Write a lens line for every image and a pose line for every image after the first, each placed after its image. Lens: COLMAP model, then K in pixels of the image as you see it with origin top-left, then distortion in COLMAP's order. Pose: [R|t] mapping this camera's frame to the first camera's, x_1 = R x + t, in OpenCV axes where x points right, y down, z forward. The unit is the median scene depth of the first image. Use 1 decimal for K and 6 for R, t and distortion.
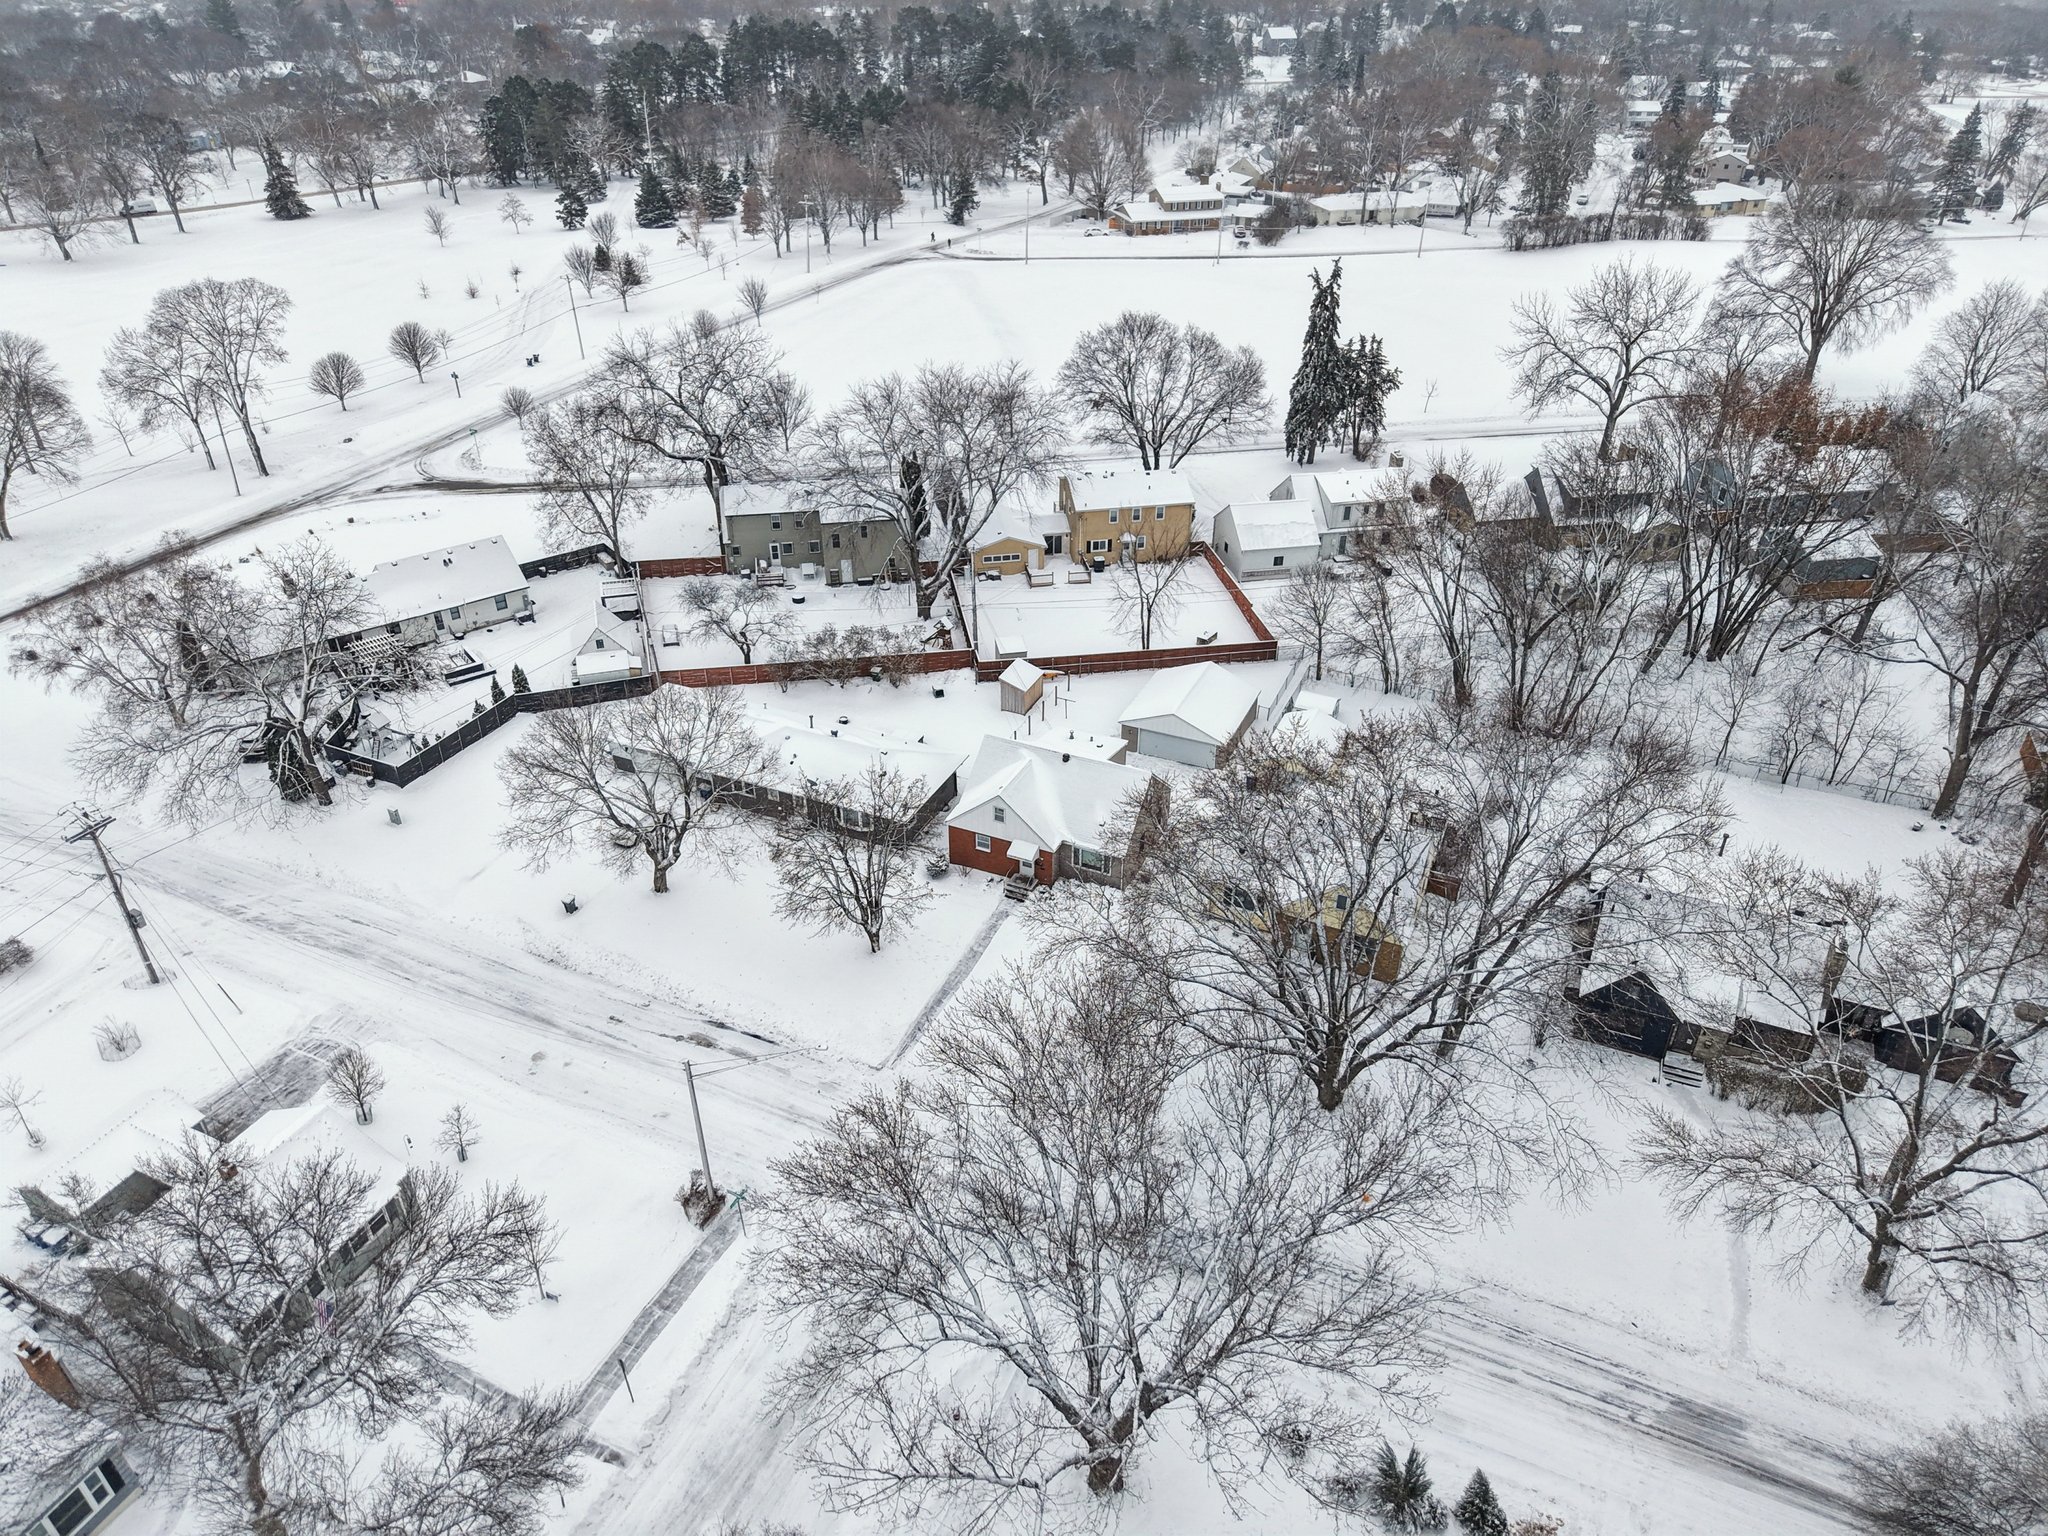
lens RADIAL K [[1393.1, 0, 1021.2], [0, 1393.1, 774.2], [0, 0, 1]] dist [0.012944, -0.012064]
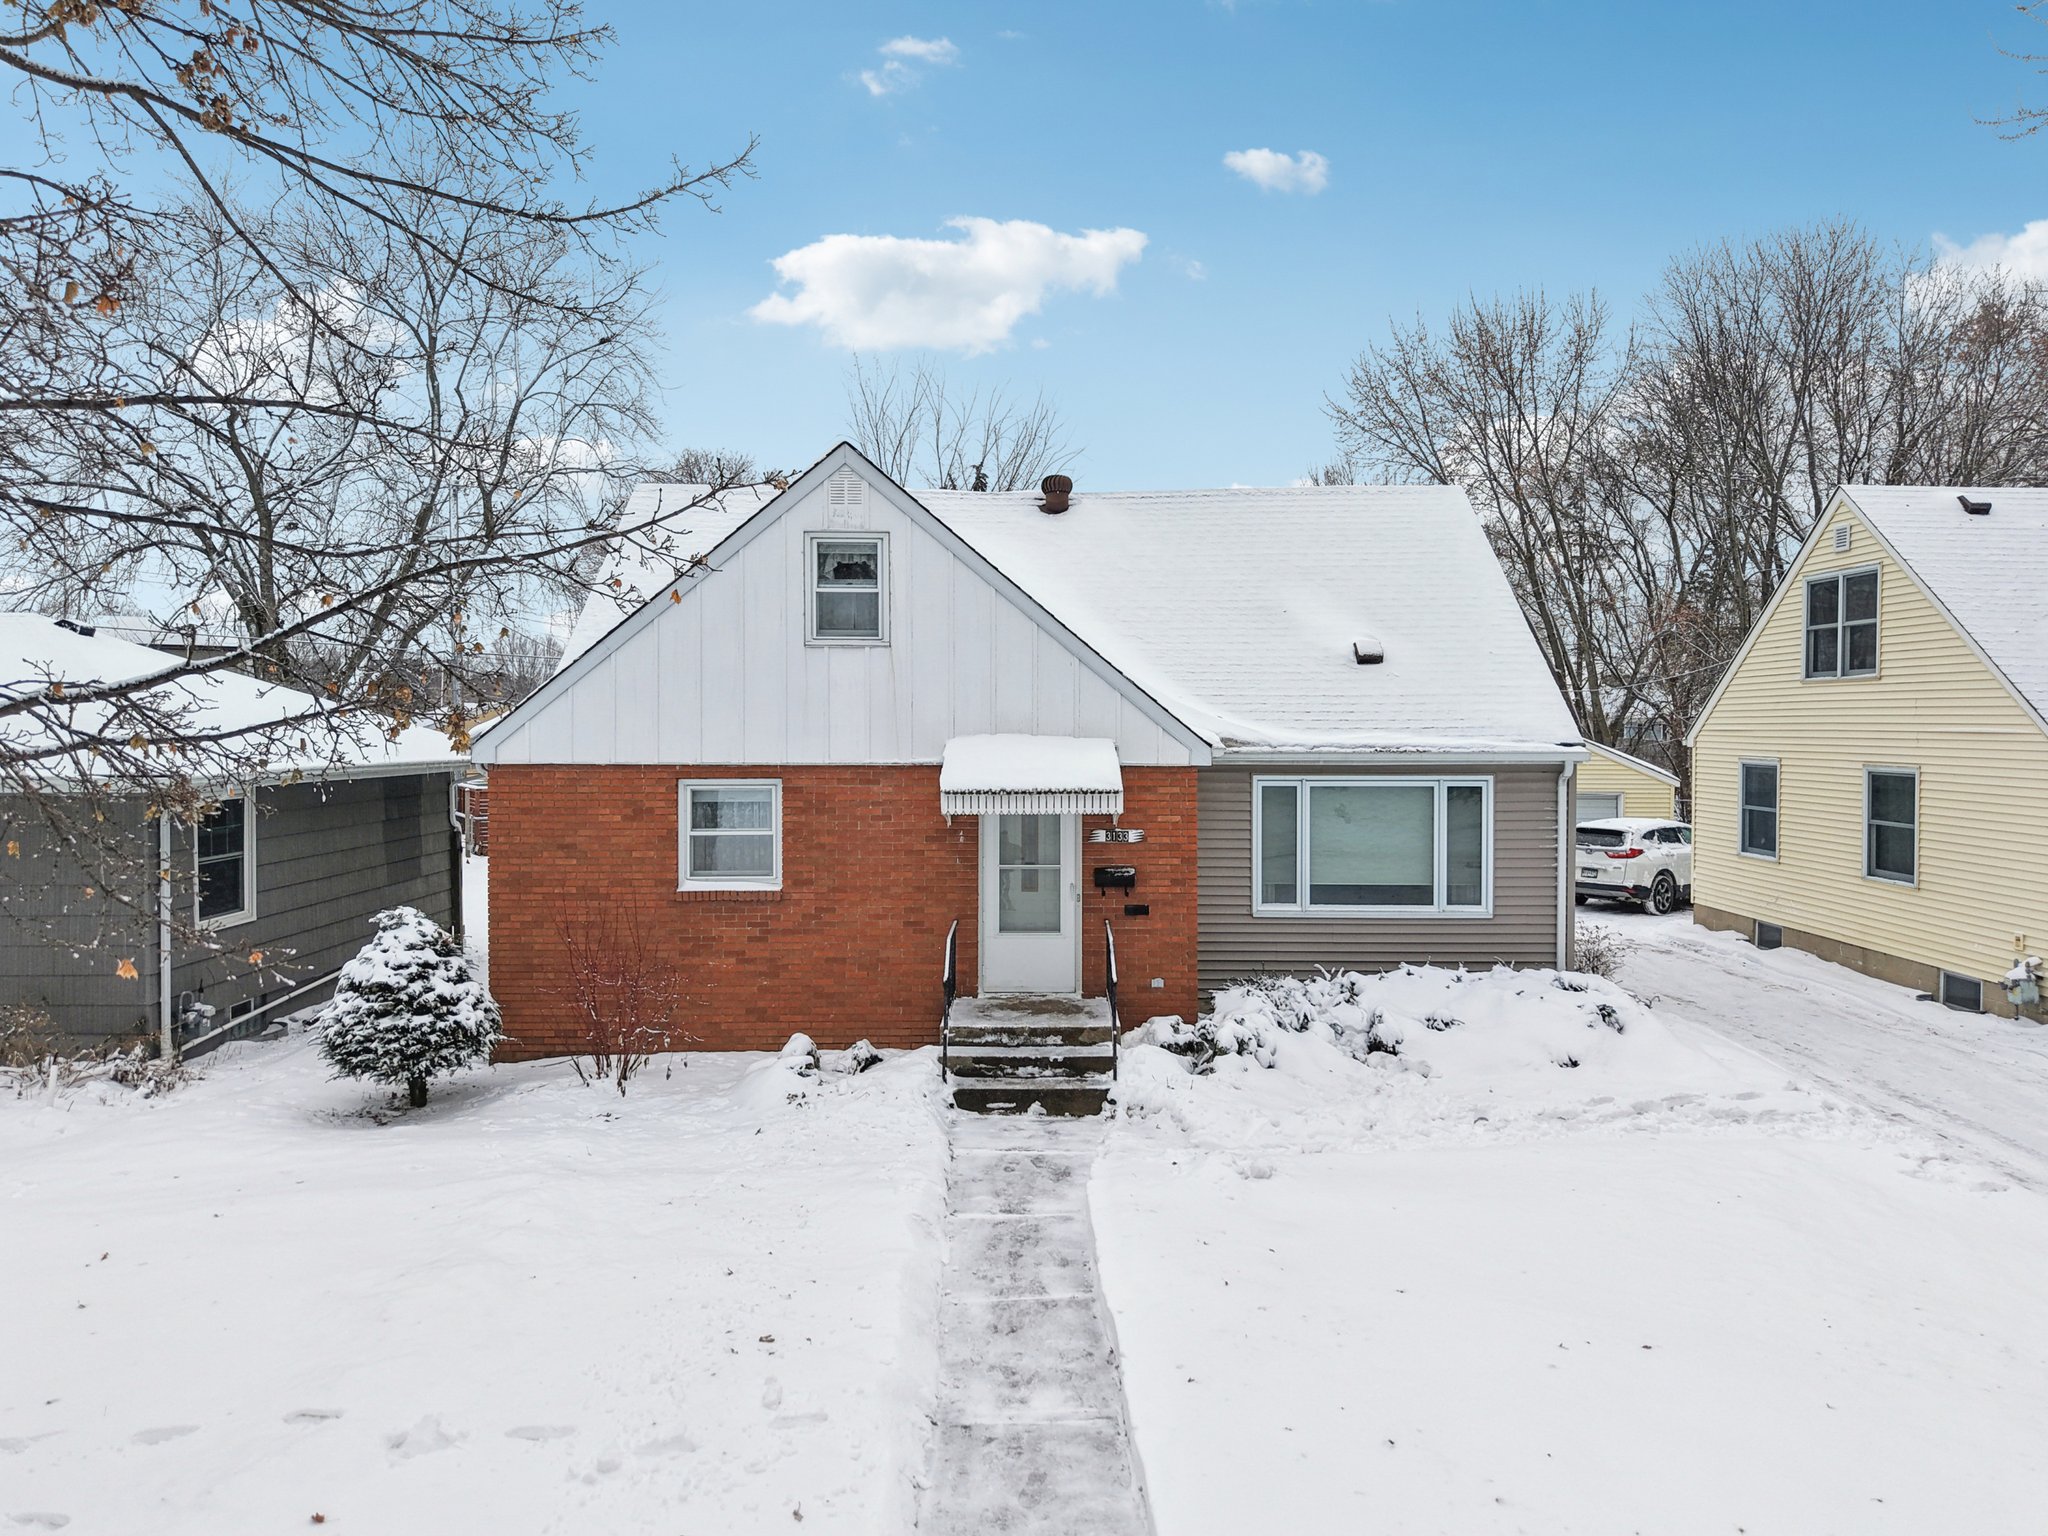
lens RADIAL K [[1393.1, 0, 1030.2], [0, 1393.1, 756.8], [0, 0, 1]] dist [0.012944, -0.012064]
pose [[0.910512, -0.008991, 0.413385, -0.040175], [0.222077, 0.853960, -0.470567, 0.080711], [-0.348784, 0.520260, 0.779538, 0.556410]]
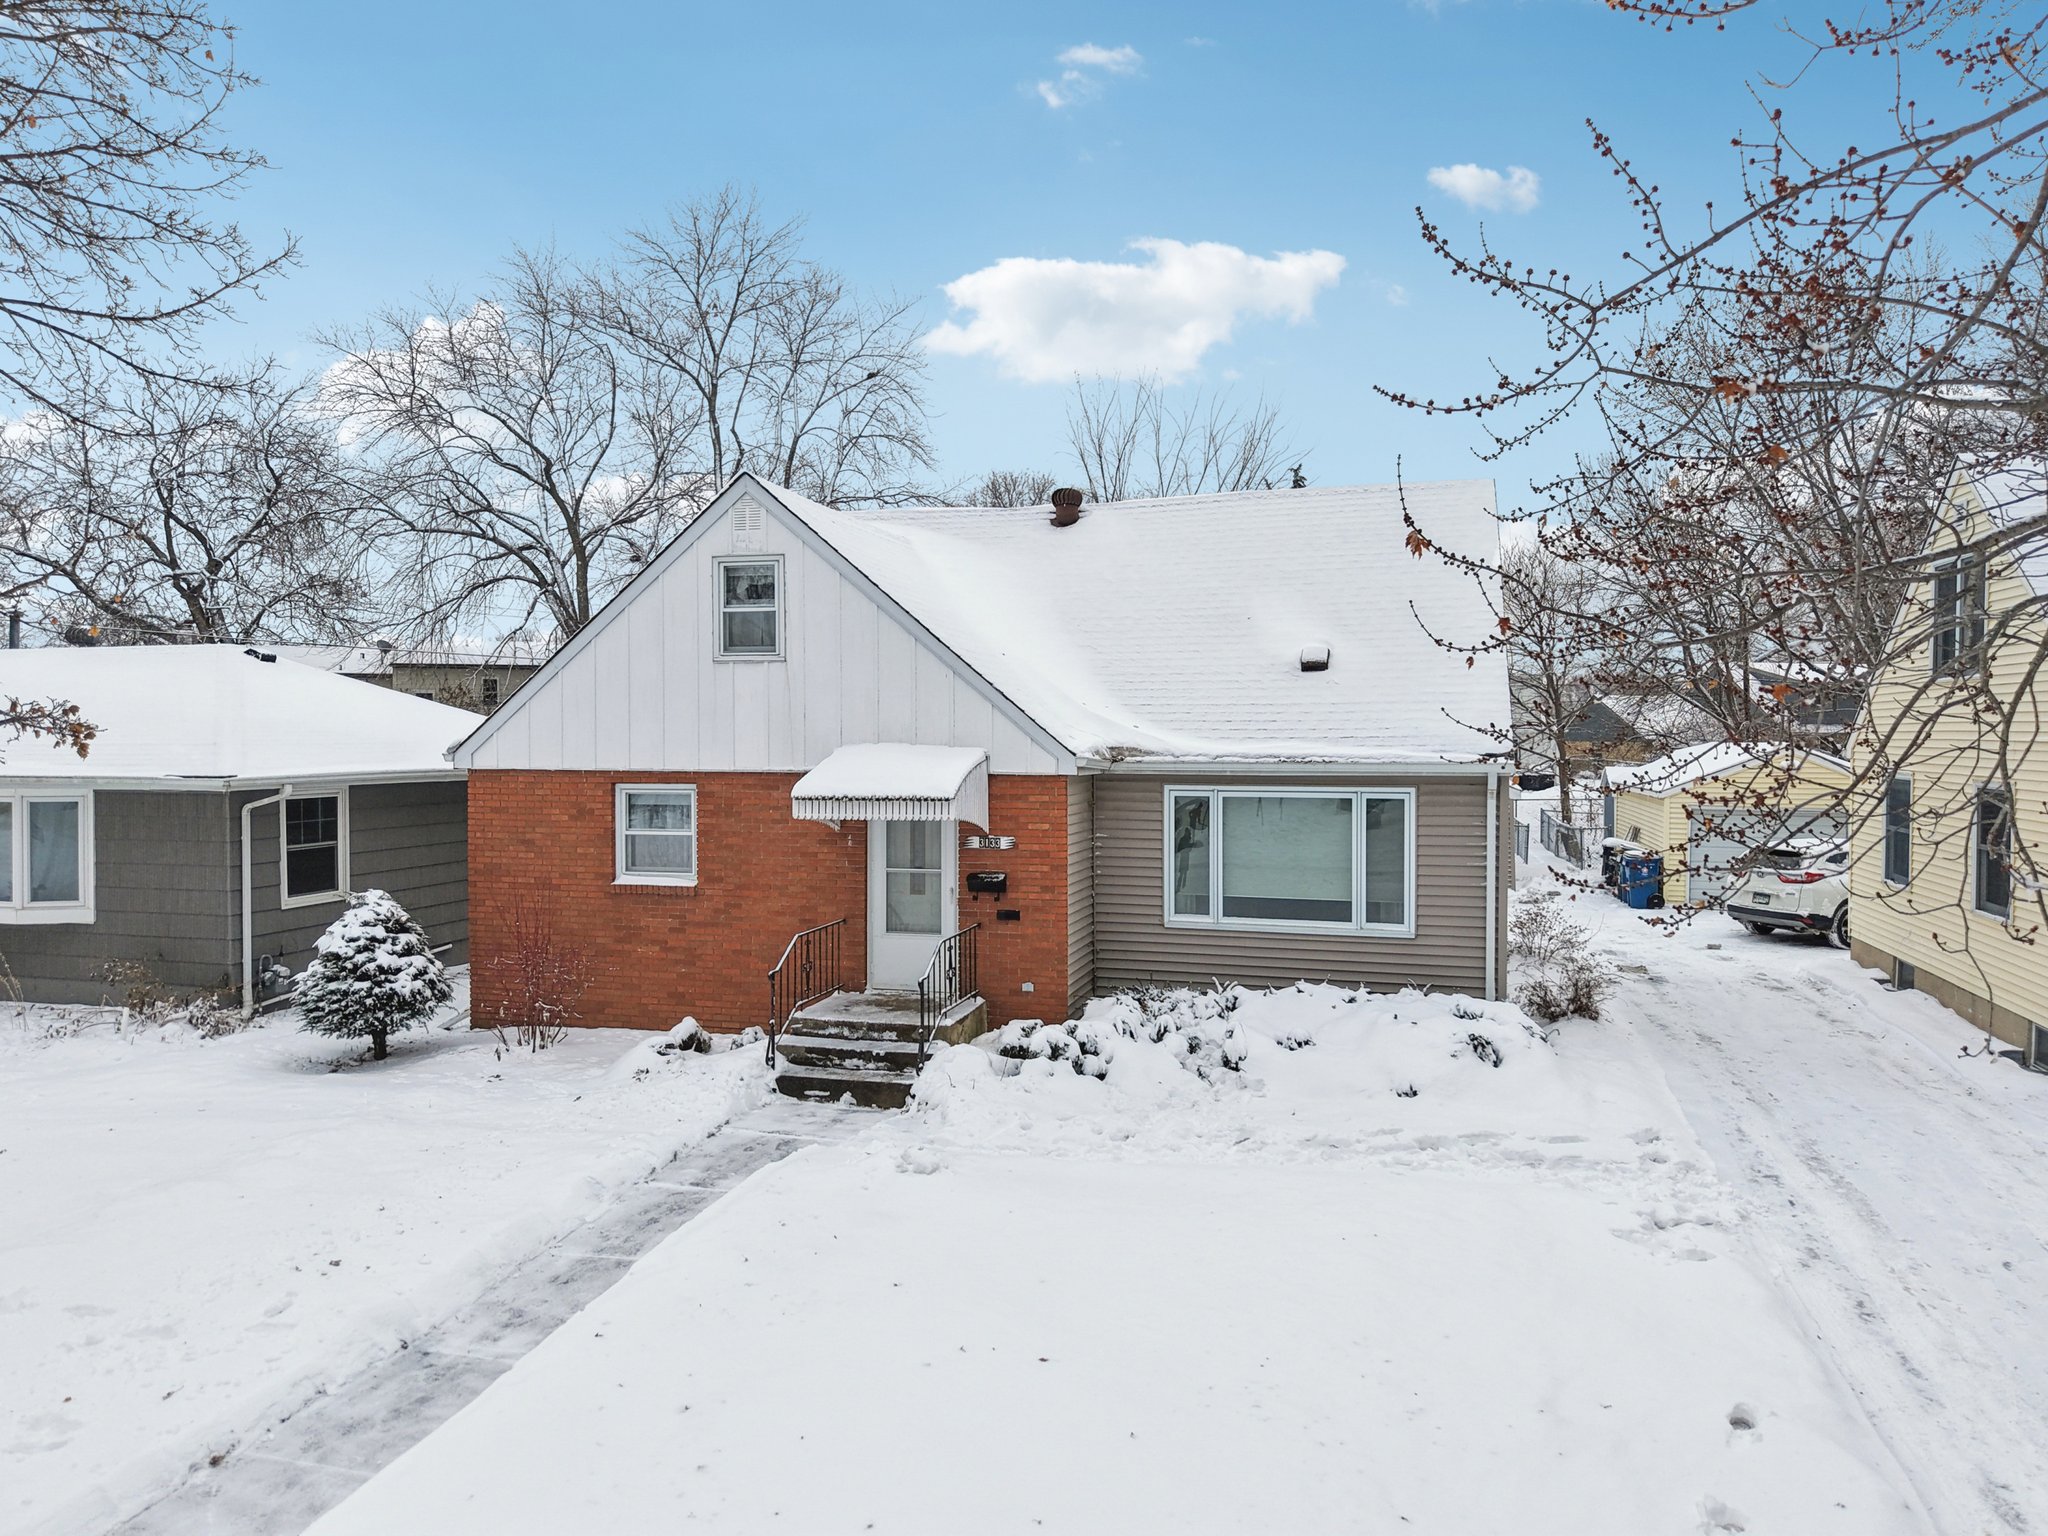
lens RADIAL K [[1393.1, 0, 1048.3], [0, 1393.1, 772.8], [0, 0, 1]] dist [0.012944, -0.012064]
pose [[0.989432, -0.004512, 0.144930, -0.002403], [0.078435, 0.857313, -0.508785, 0.088328], [-0.121955, 0.514775, 0.848607, 0.544416]]
